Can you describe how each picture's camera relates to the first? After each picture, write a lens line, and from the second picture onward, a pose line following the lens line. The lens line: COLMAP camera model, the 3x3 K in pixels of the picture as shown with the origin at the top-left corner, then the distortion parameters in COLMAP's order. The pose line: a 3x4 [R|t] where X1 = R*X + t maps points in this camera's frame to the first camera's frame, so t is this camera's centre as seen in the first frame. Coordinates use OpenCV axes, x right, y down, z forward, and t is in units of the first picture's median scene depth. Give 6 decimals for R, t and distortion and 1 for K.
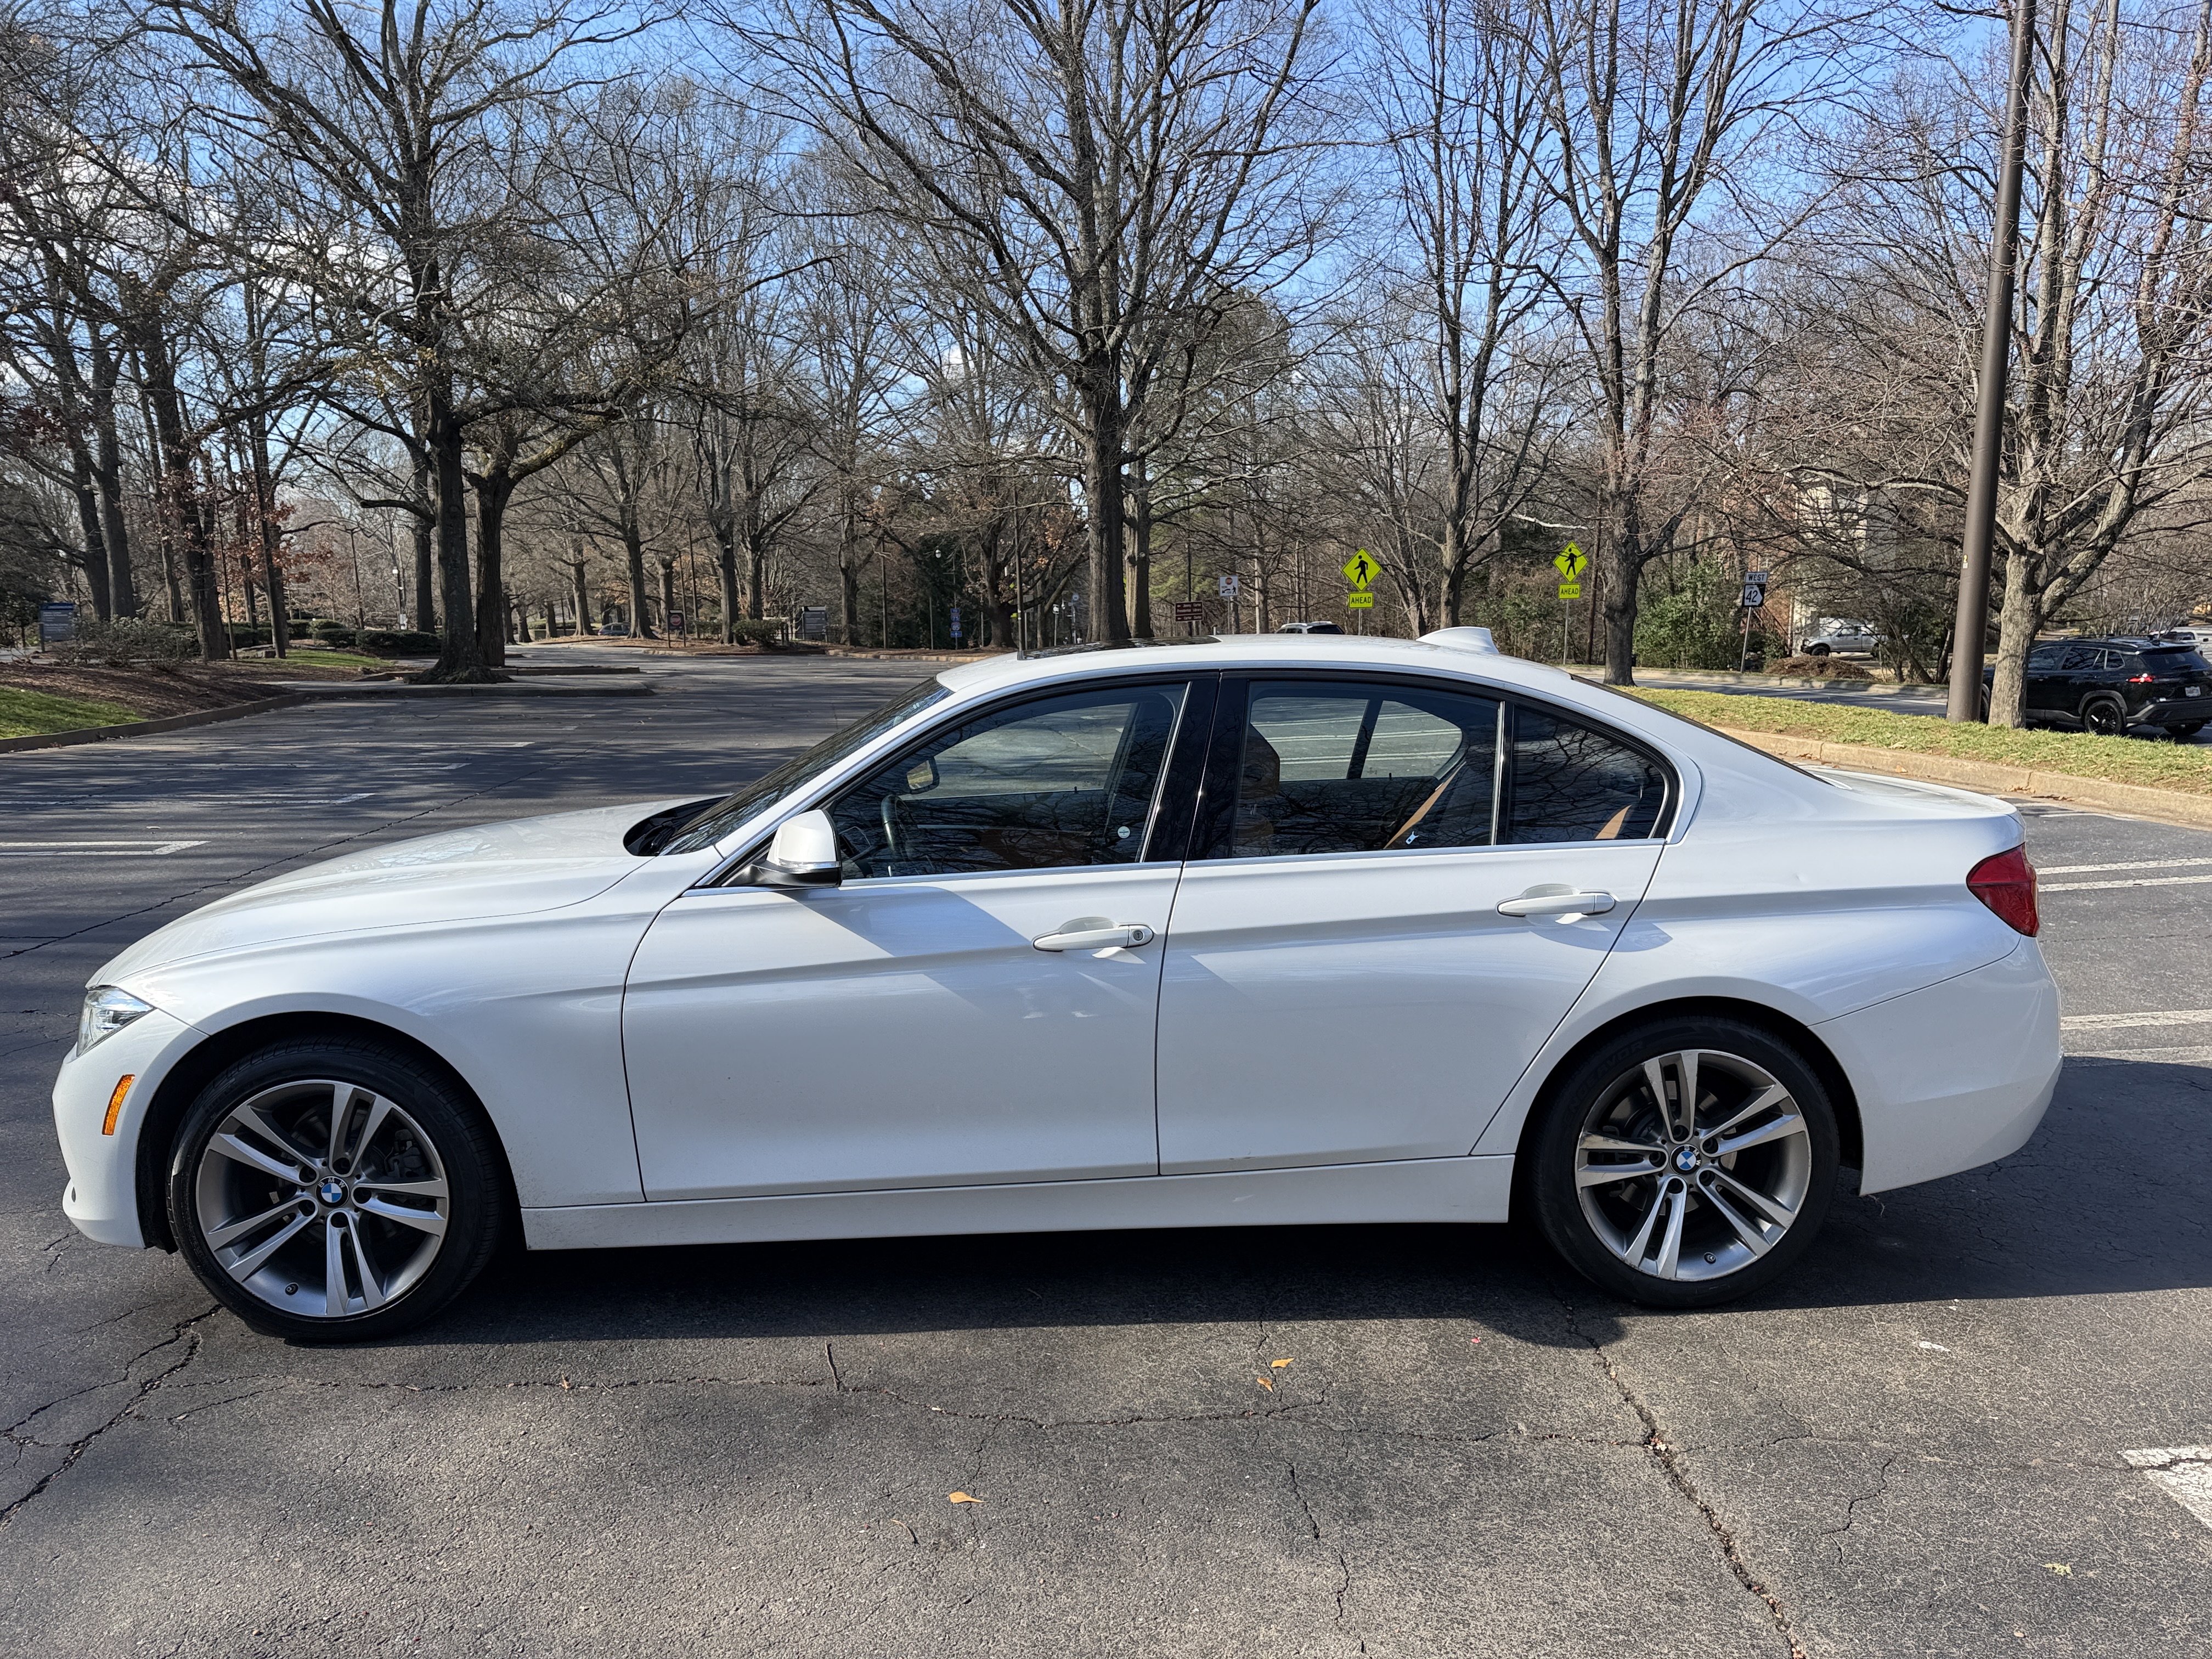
lens RADIAL K [[1588.2, 0, 1118.5], [0, 1588.2, 834.8], [0, 0, 1]] dist [0.006490, -0.004955]
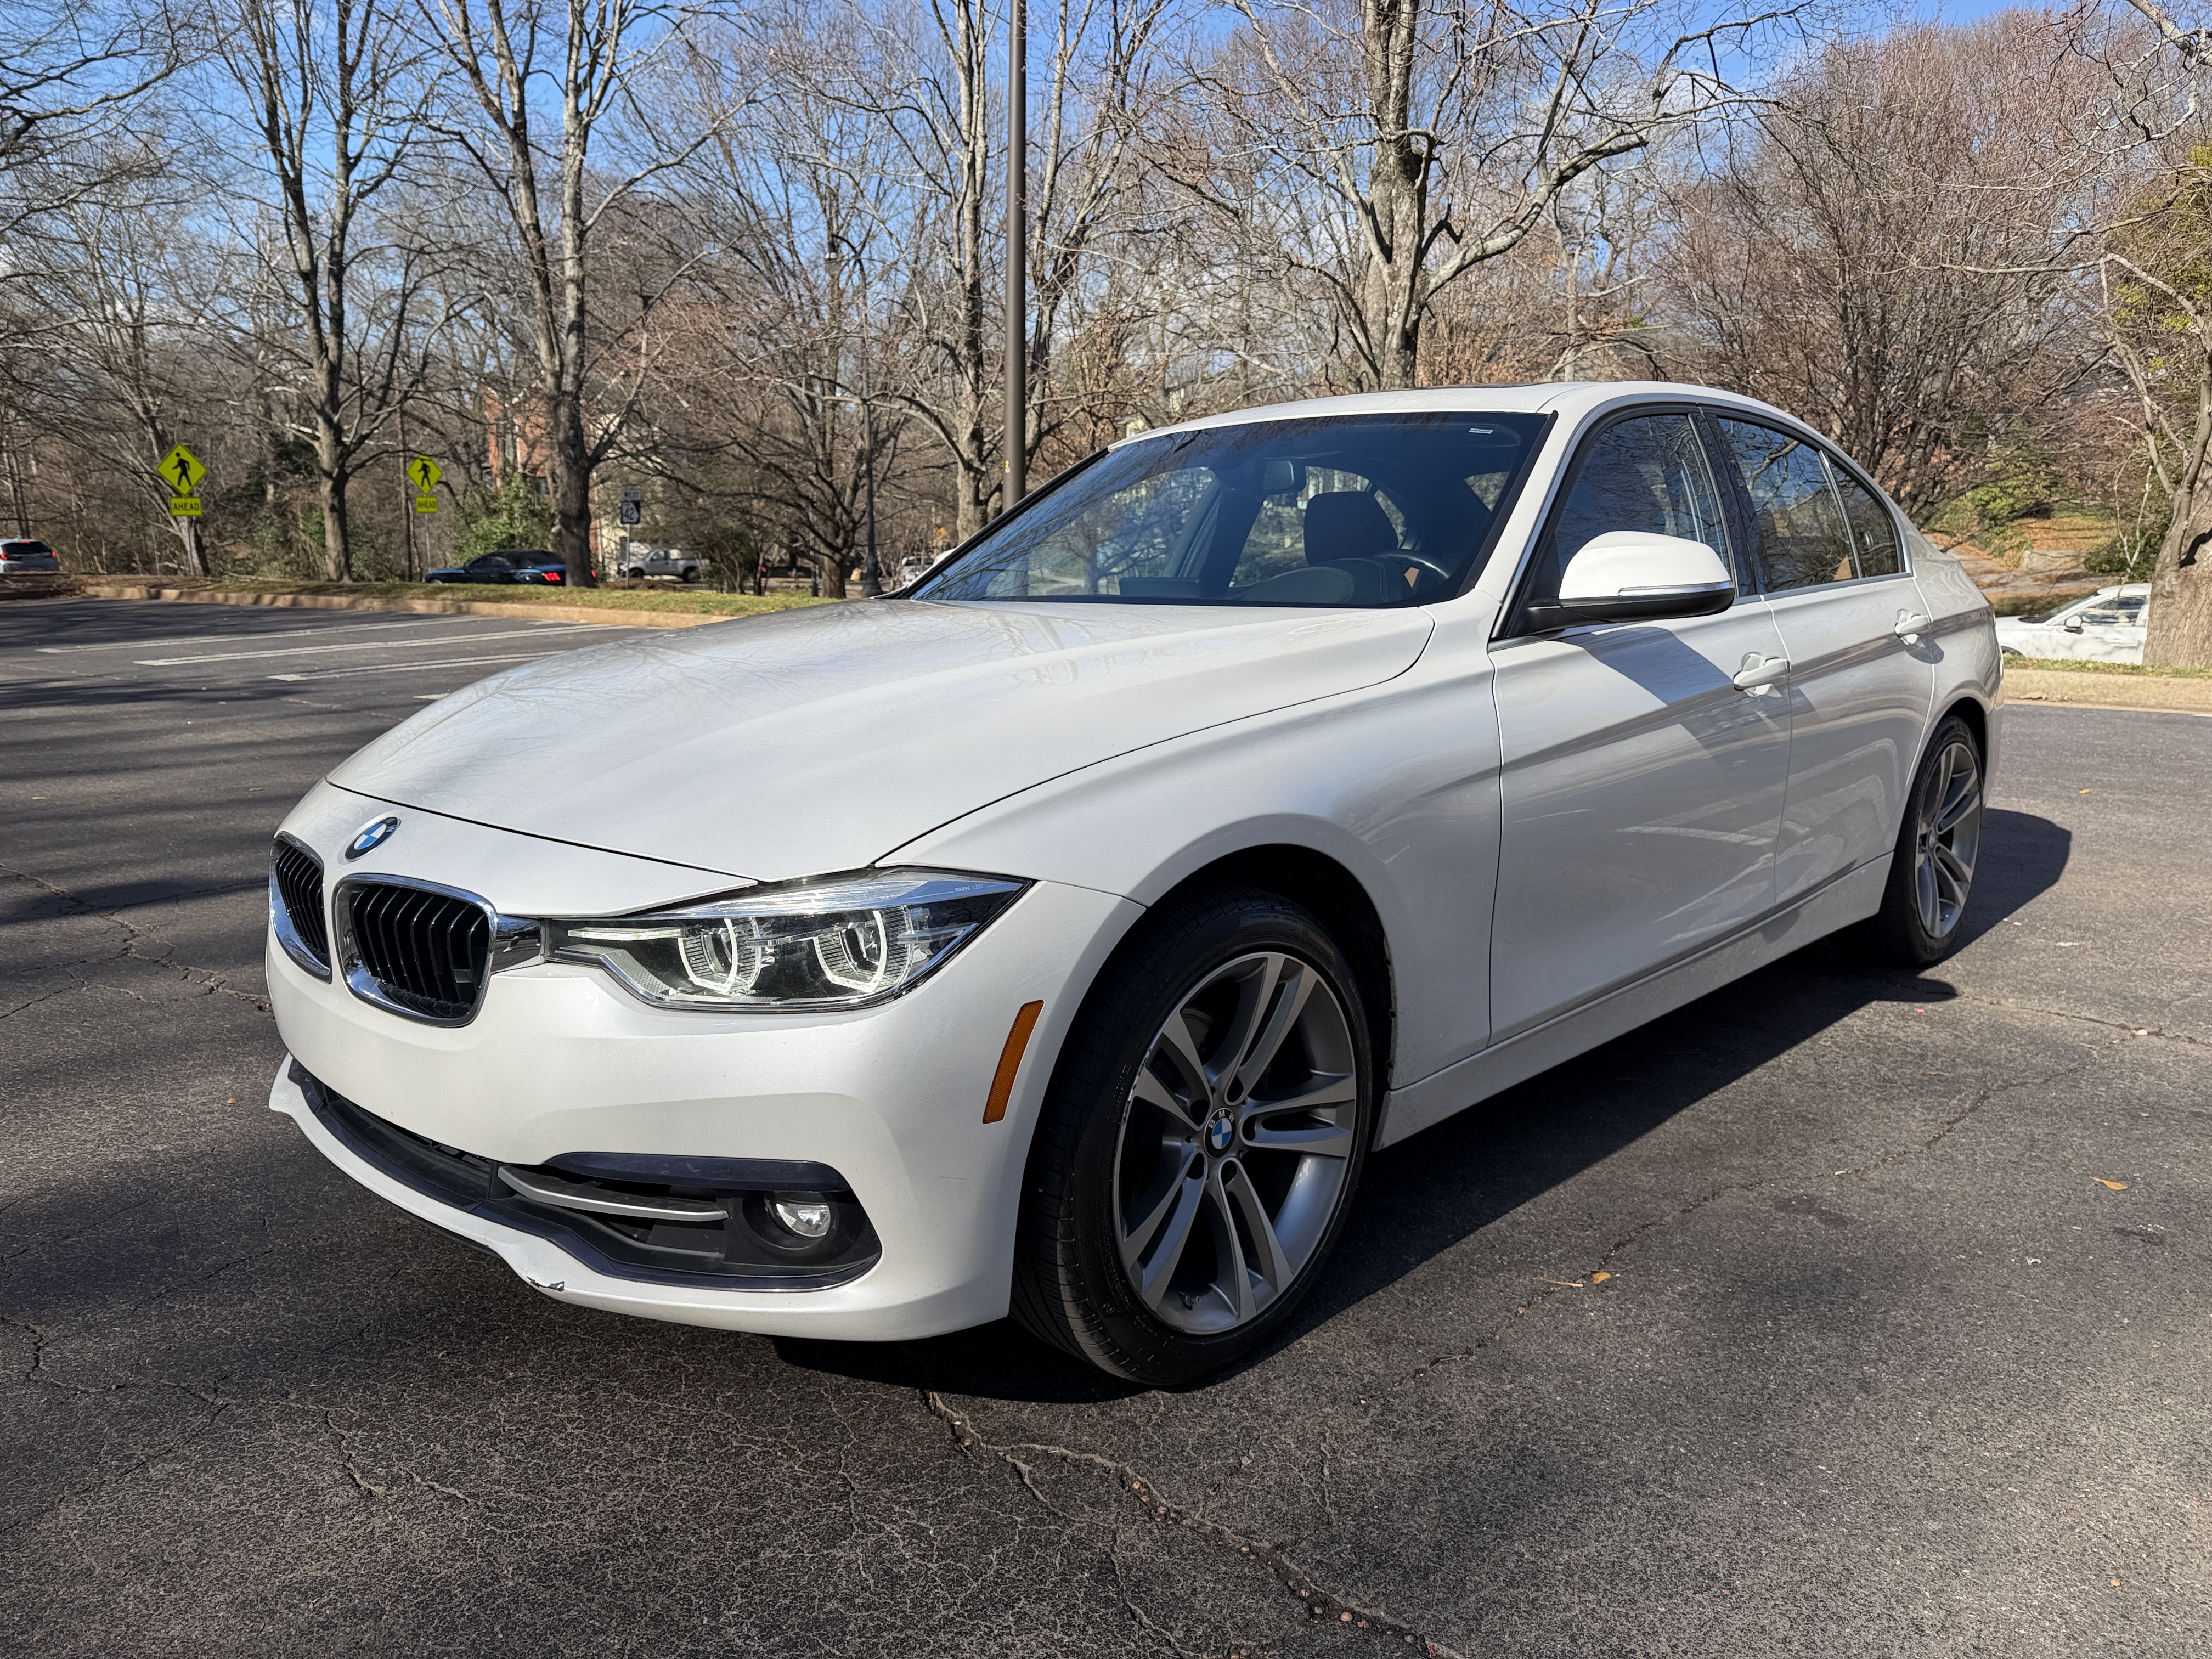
lens RADIAL K [[1588.2, 0, 1118.5], [0, 1588.2, 834.8], [0, 0, 1]] dist [0.006490, -0.004955]
pose [[0.732816, -0.109609, 0.671540, -0.108699], [0.081641, 0.993974, 0.073146, 0.006613], [-0.675511, 0.001222, 0.737349, 0.065020]]
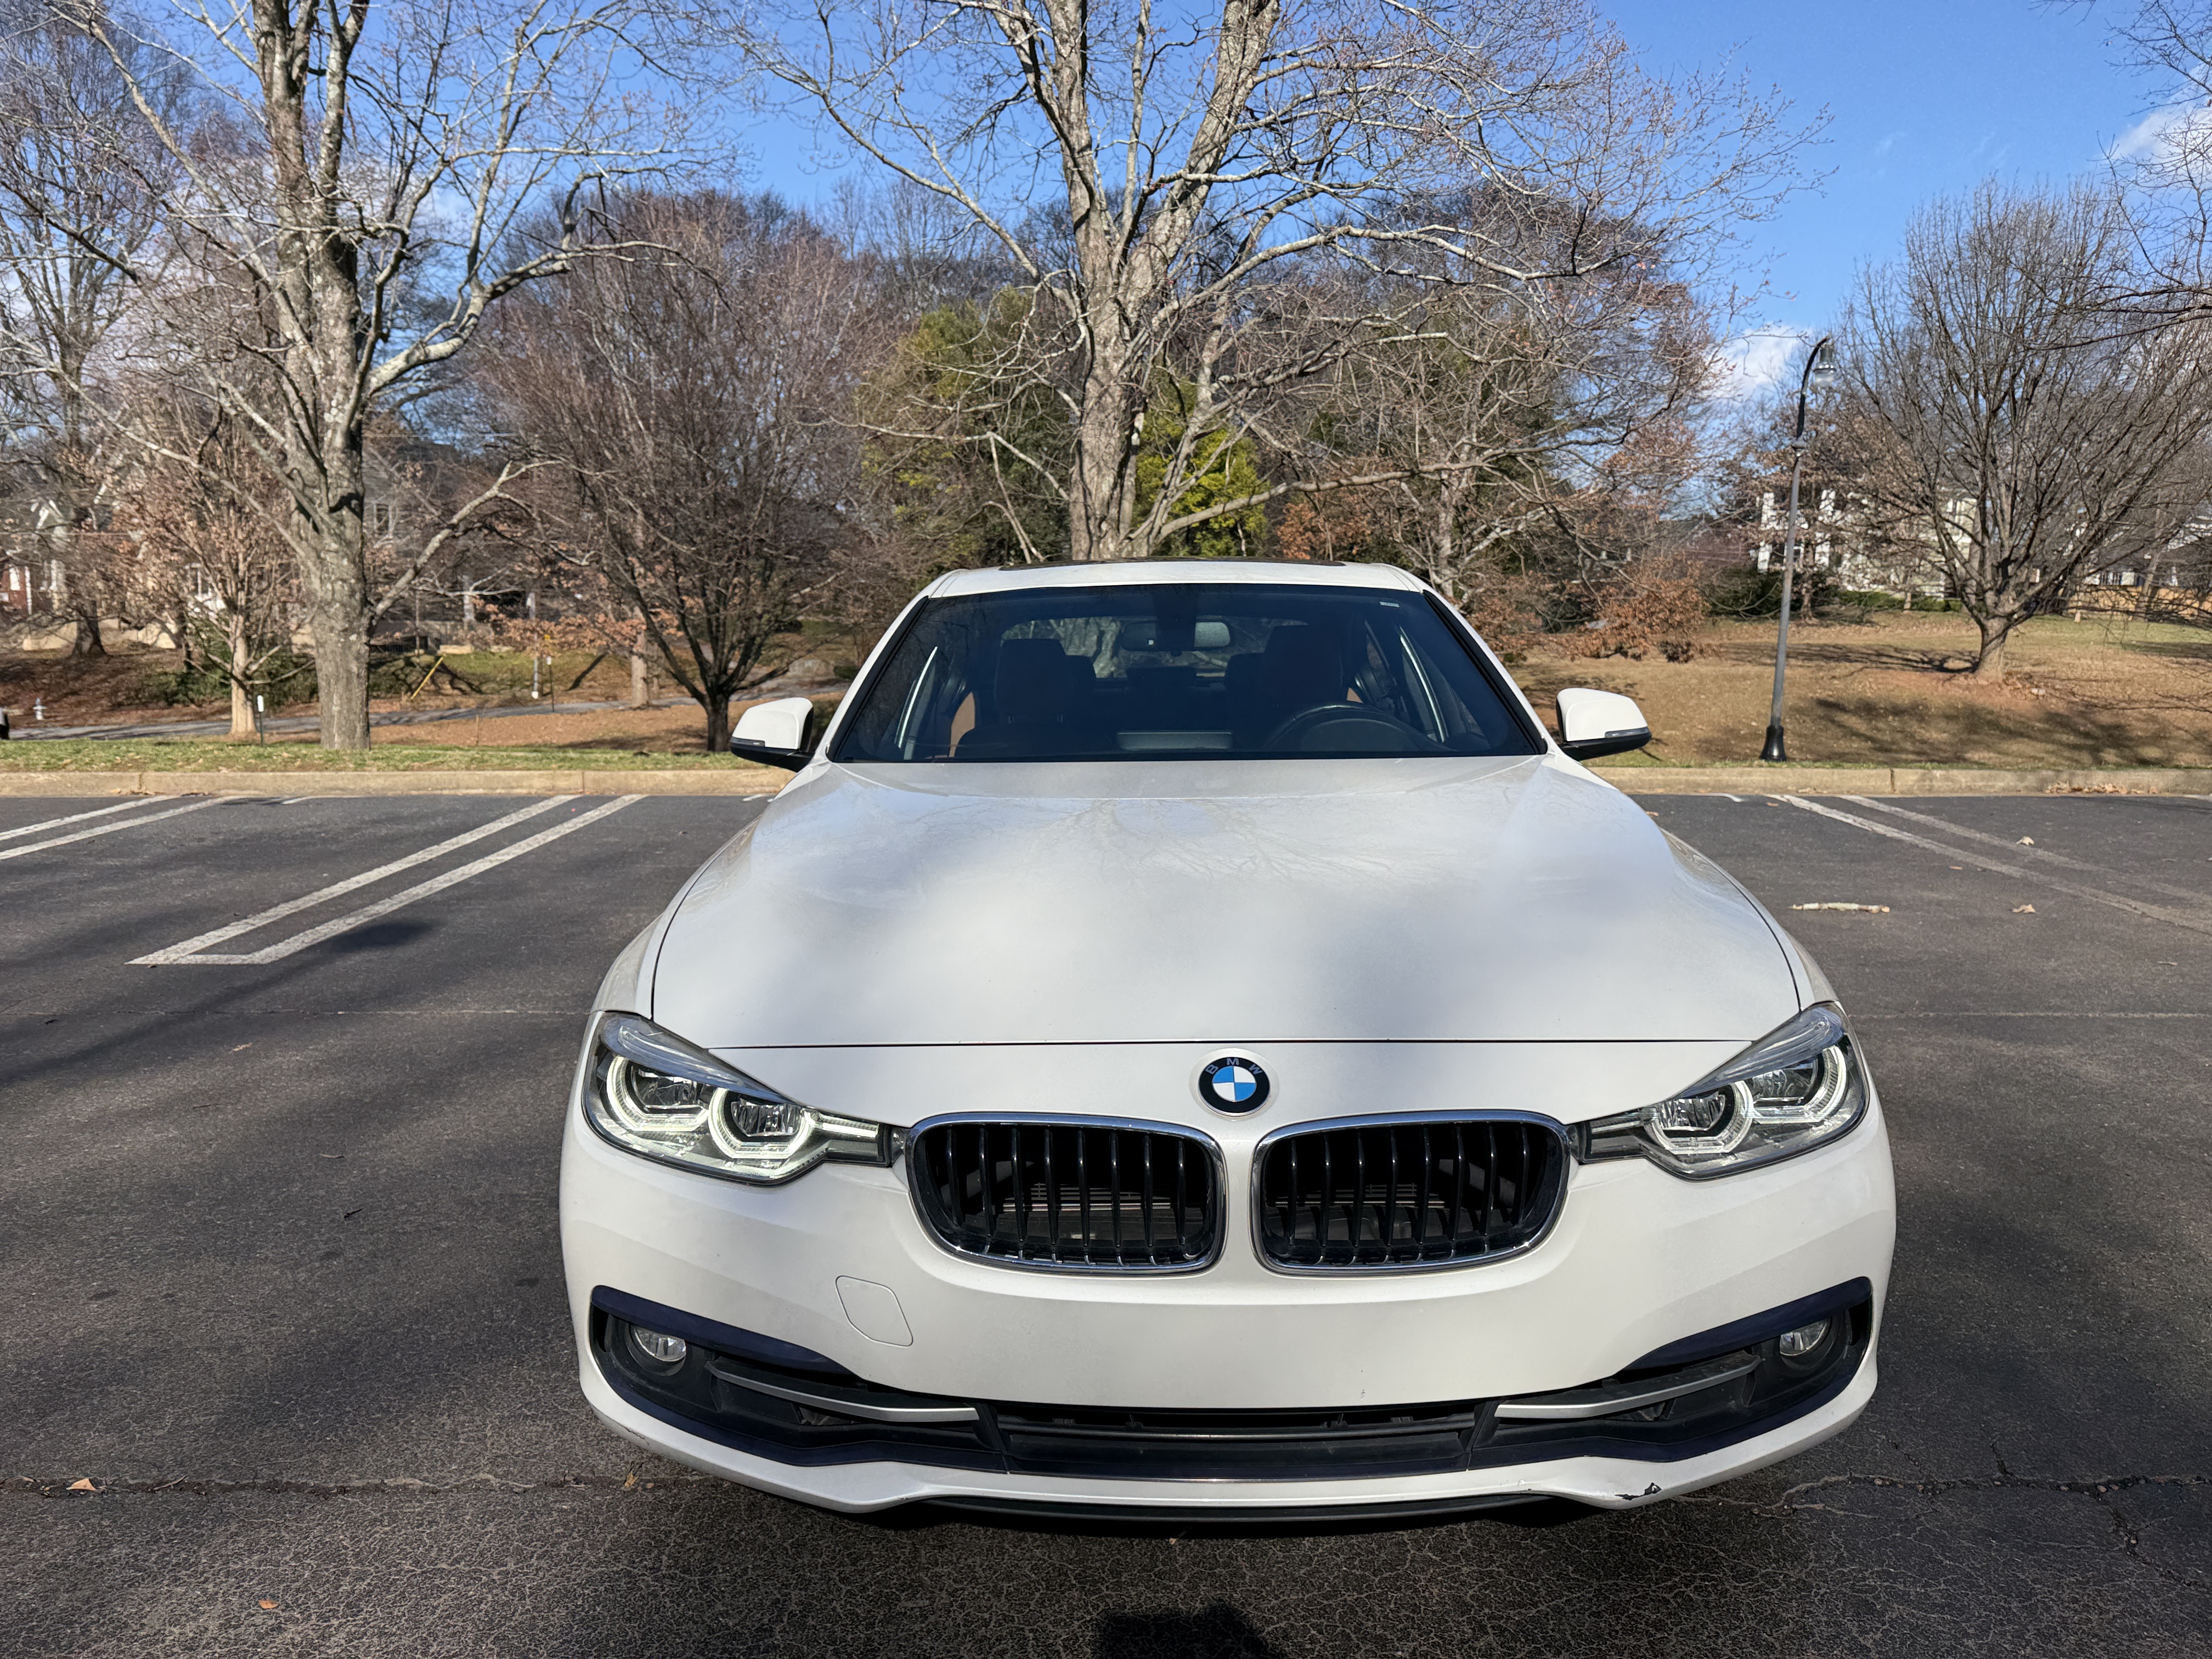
lens RADIAL K [[1565.7, 0, 1143.7], [0, 1565.7, 834.5], [0, 0, 1]] dist [-0.001621, -0.002318]
pose [[0.054057, -0.105110, 0.992990, -0.143489], [0.133203, 0.986316, 0.097152, -0.006594], [-0.989613, 0.127018, 0.067318, 0.138193]]
